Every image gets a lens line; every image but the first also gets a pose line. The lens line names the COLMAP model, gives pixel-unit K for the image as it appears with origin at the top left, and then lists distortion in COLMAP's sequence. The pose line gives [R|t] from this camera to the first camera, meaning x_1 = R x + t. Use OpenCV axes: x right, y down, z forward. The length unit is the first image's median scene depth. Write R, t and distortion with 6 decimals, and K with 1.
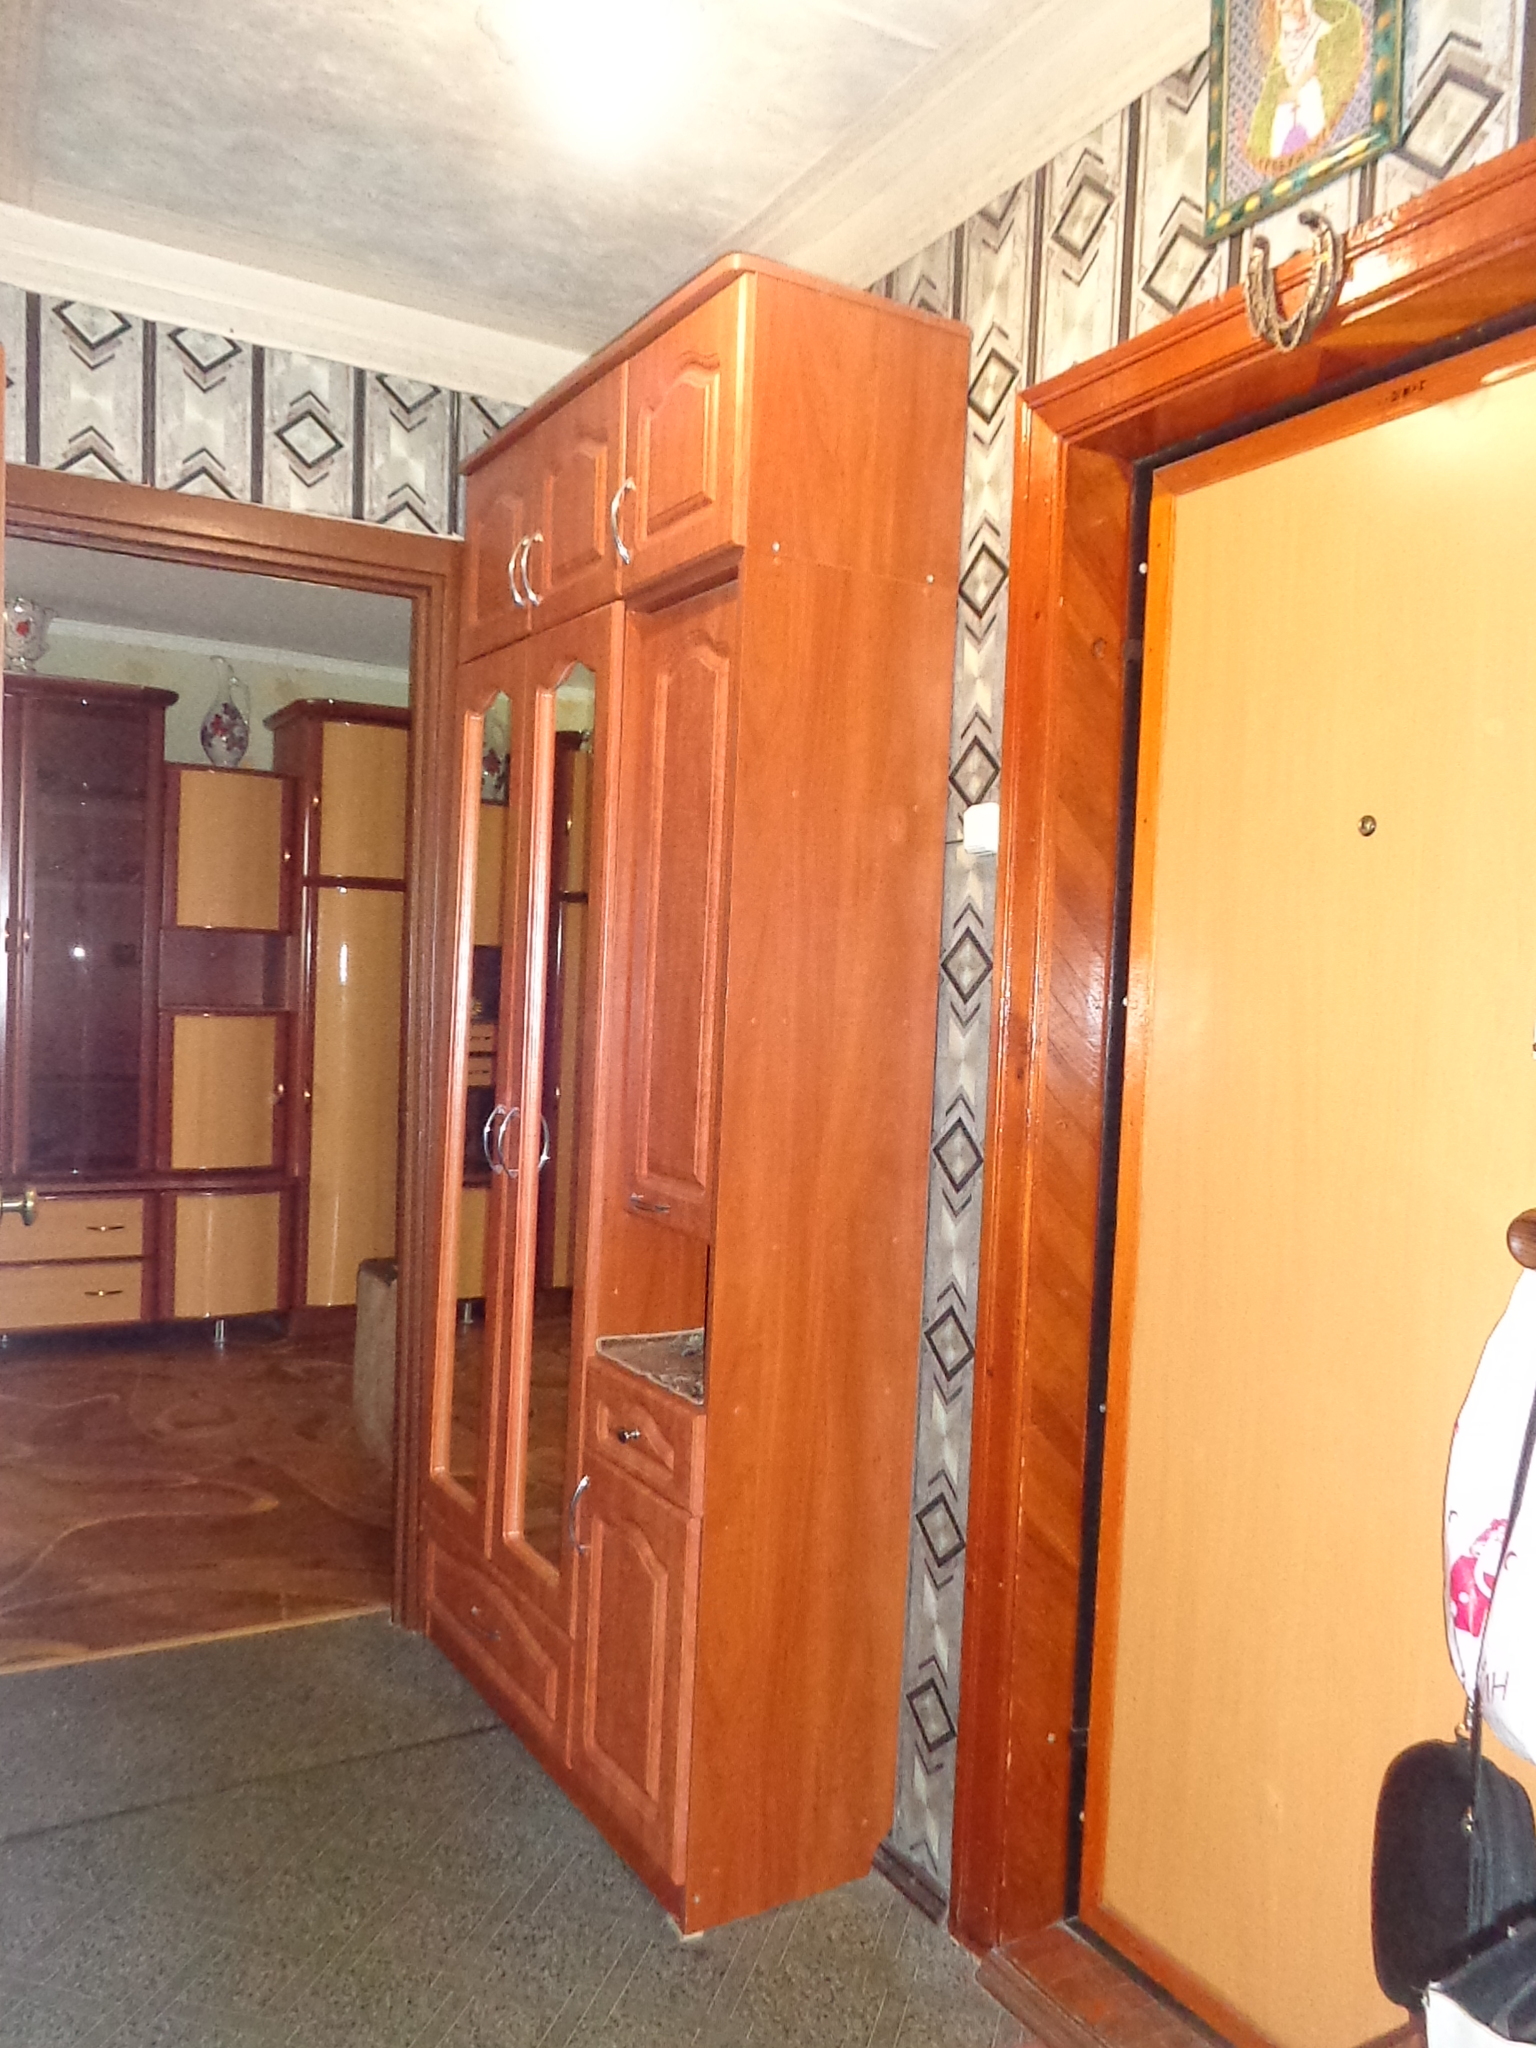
lens RADIAL K [[1579.1, 0, 768.0], [0, 1579.1, 1024.0], [0, 0, 1]] dist [0.026062, -0.004964]
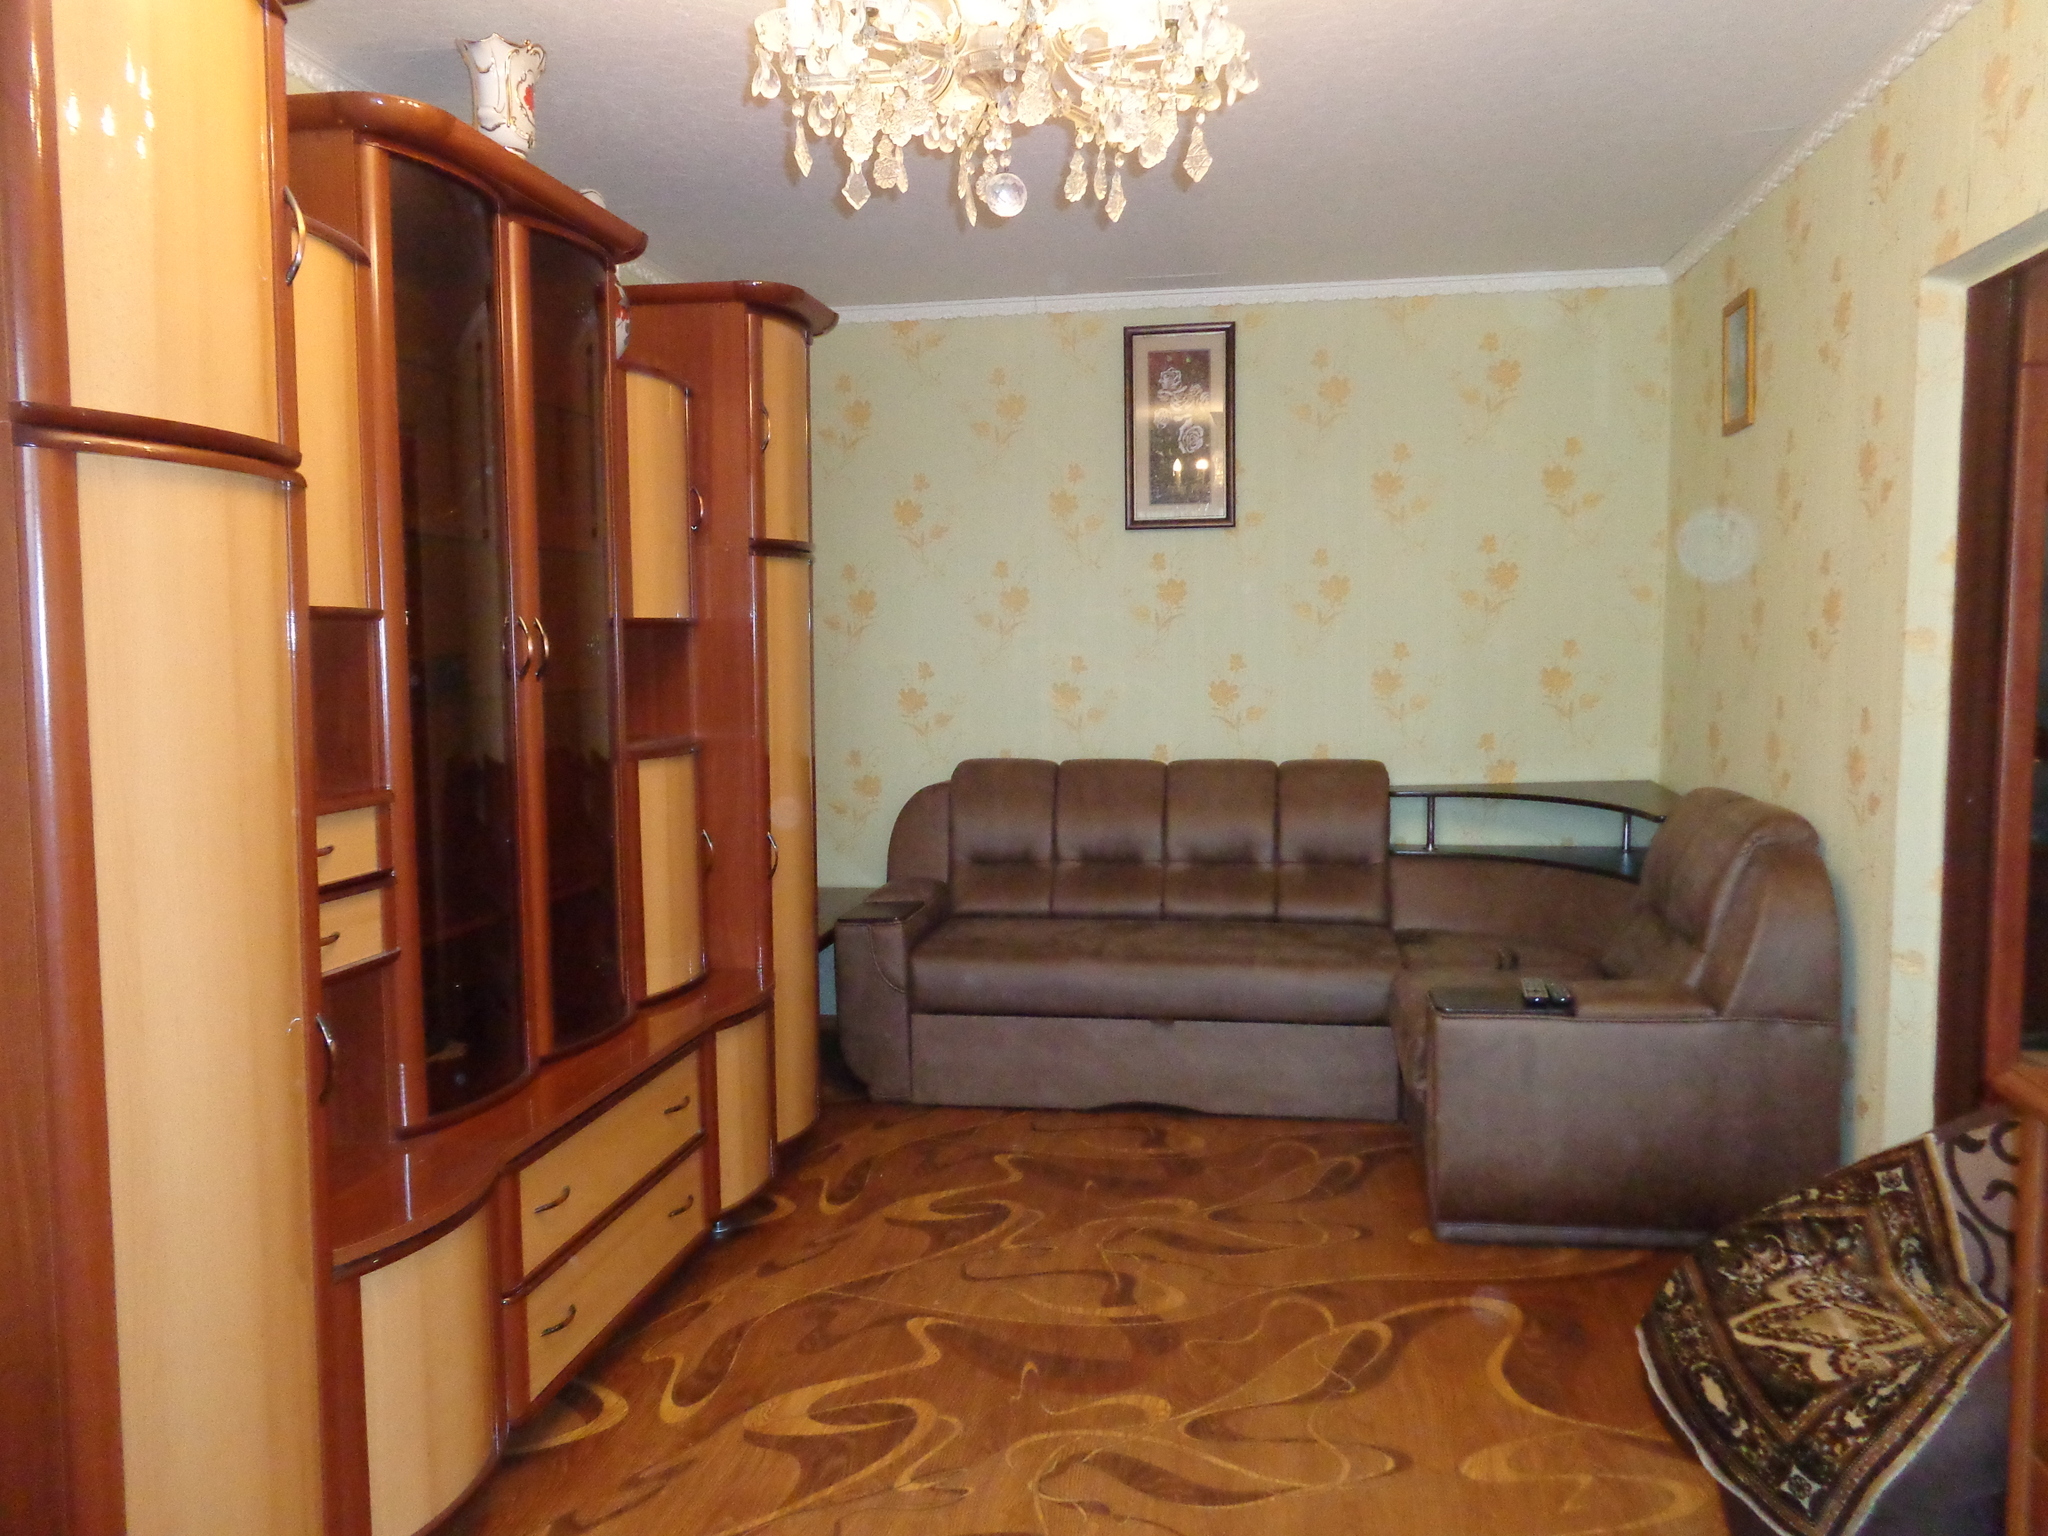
lens RADIAL K [[1579.1, 0, 1024.0], [0, 1579.1, 768.0], [0, 0, 1]] dist [0.026062, -0.004964]
pose [[0.618686, -0.117104, 0.776861, -0.769928], [0.064884, 0.993067, 0.098022, -0.054769], [-0.782954, -0.010239, 0.621995, 0.478441]]
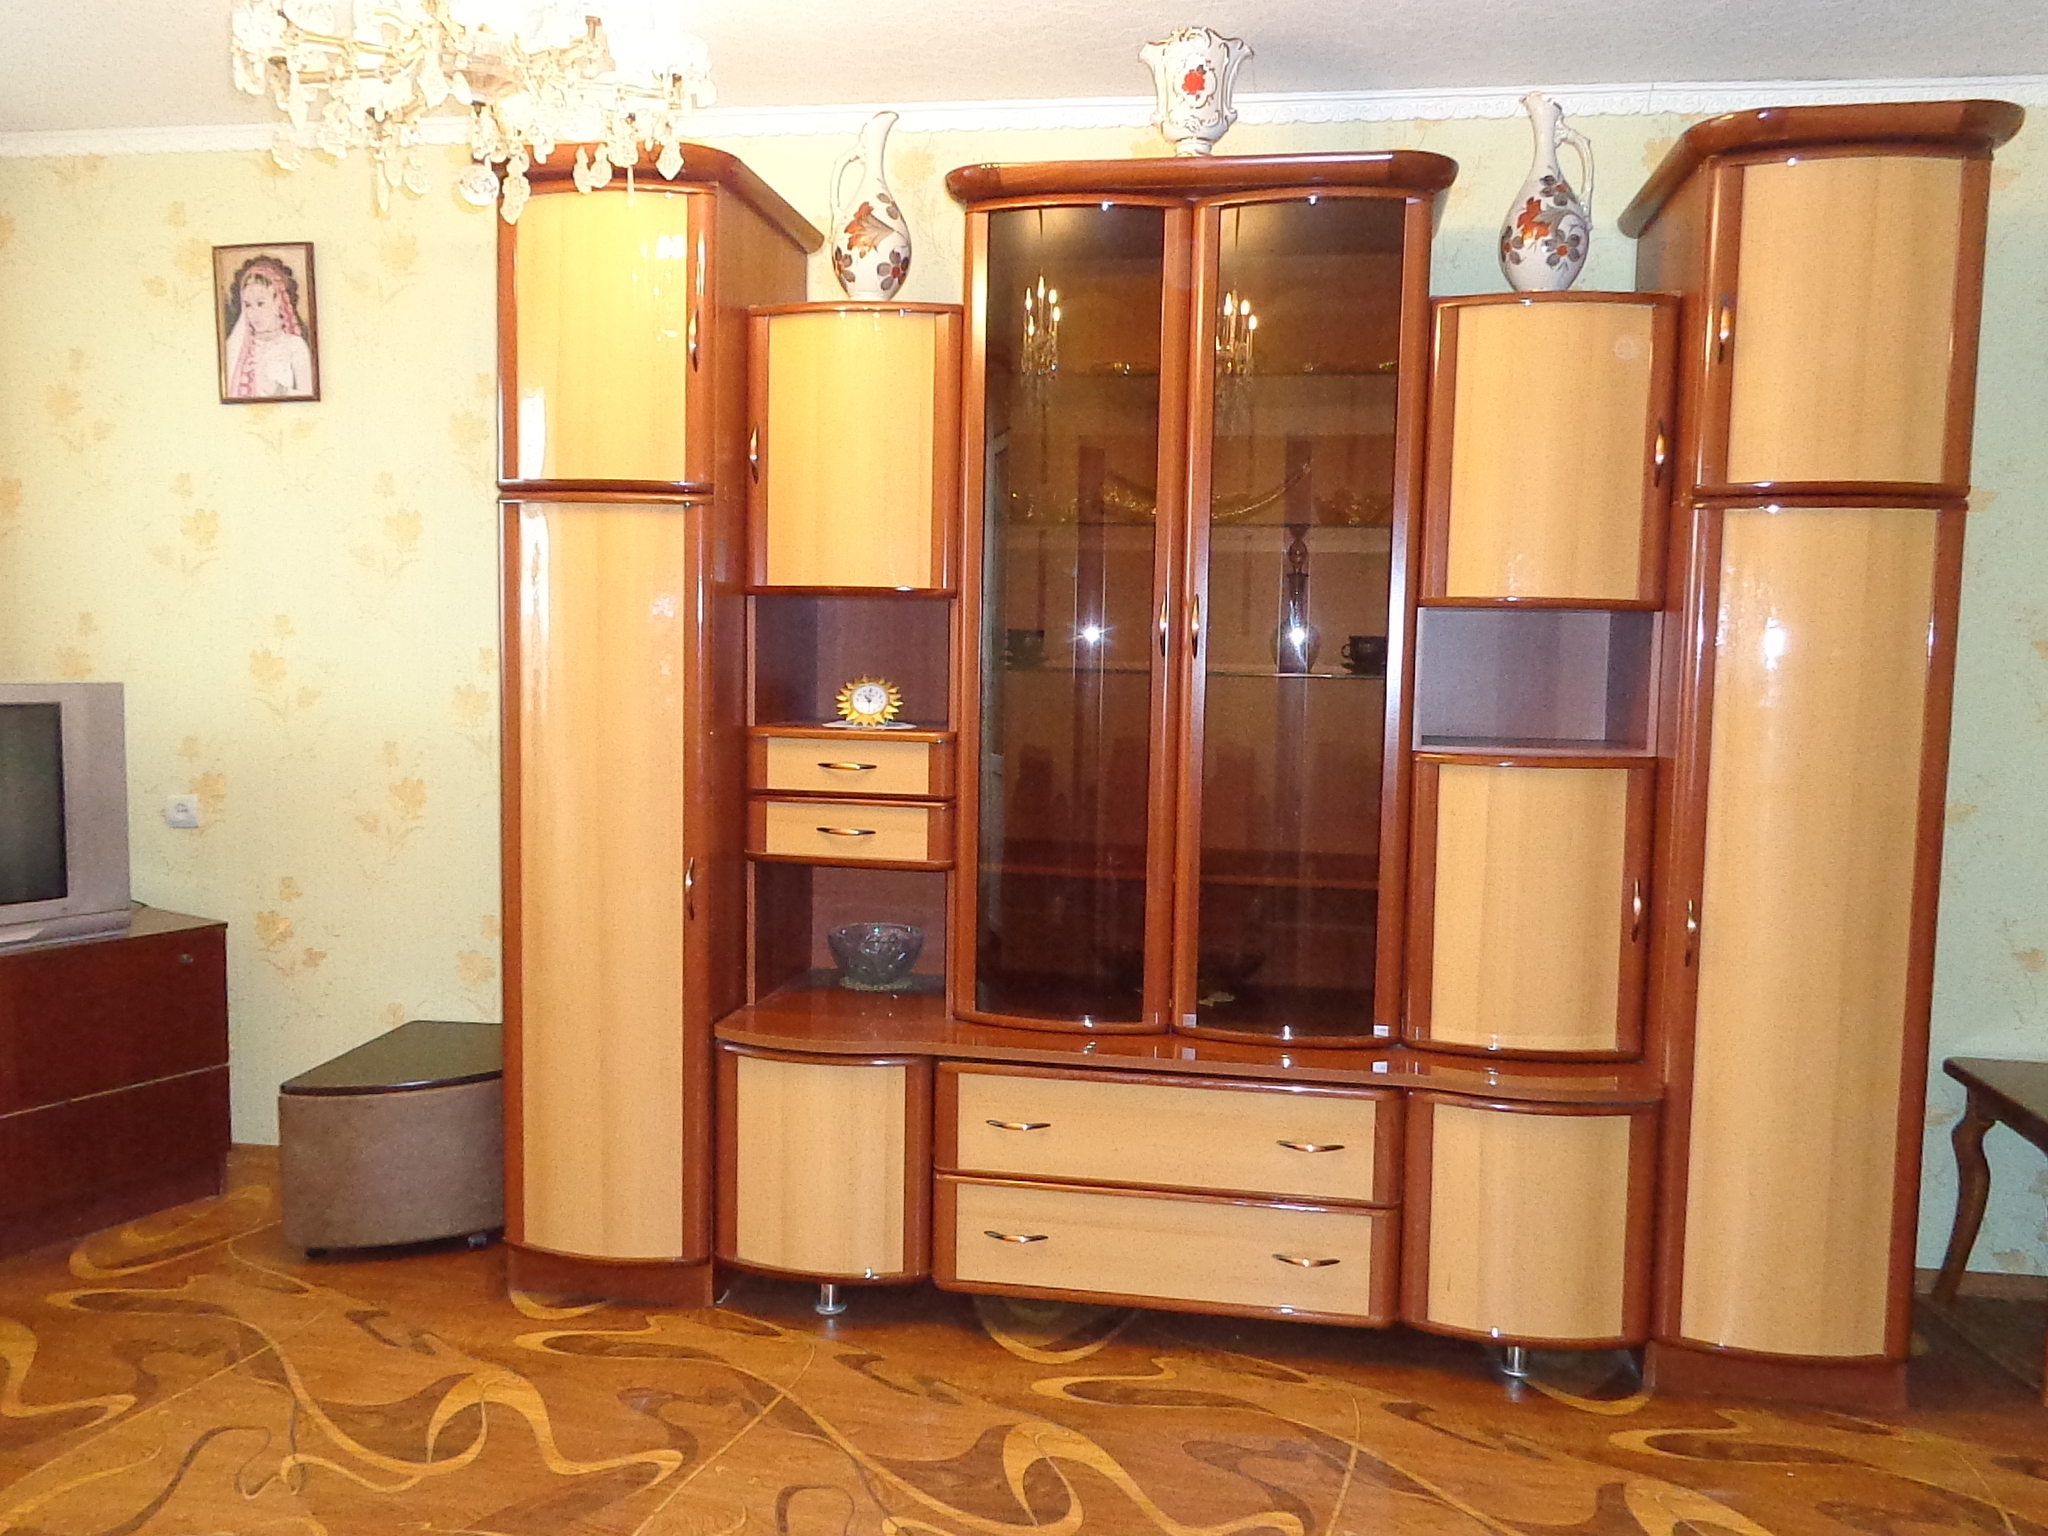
lens RADIAL K [[1579.1, 0, 1024.0], [0, 1579.1, 768.0], [0, 0, 1]] dist [0.026062, -0.004964]
pose [[0.780619, 0.028782, -0.624344, -0.145236], [-0.002940, 0.999097, 0.042381, -0.026742], [0.625001, -0.031248, 0.779999, 0.483135]]
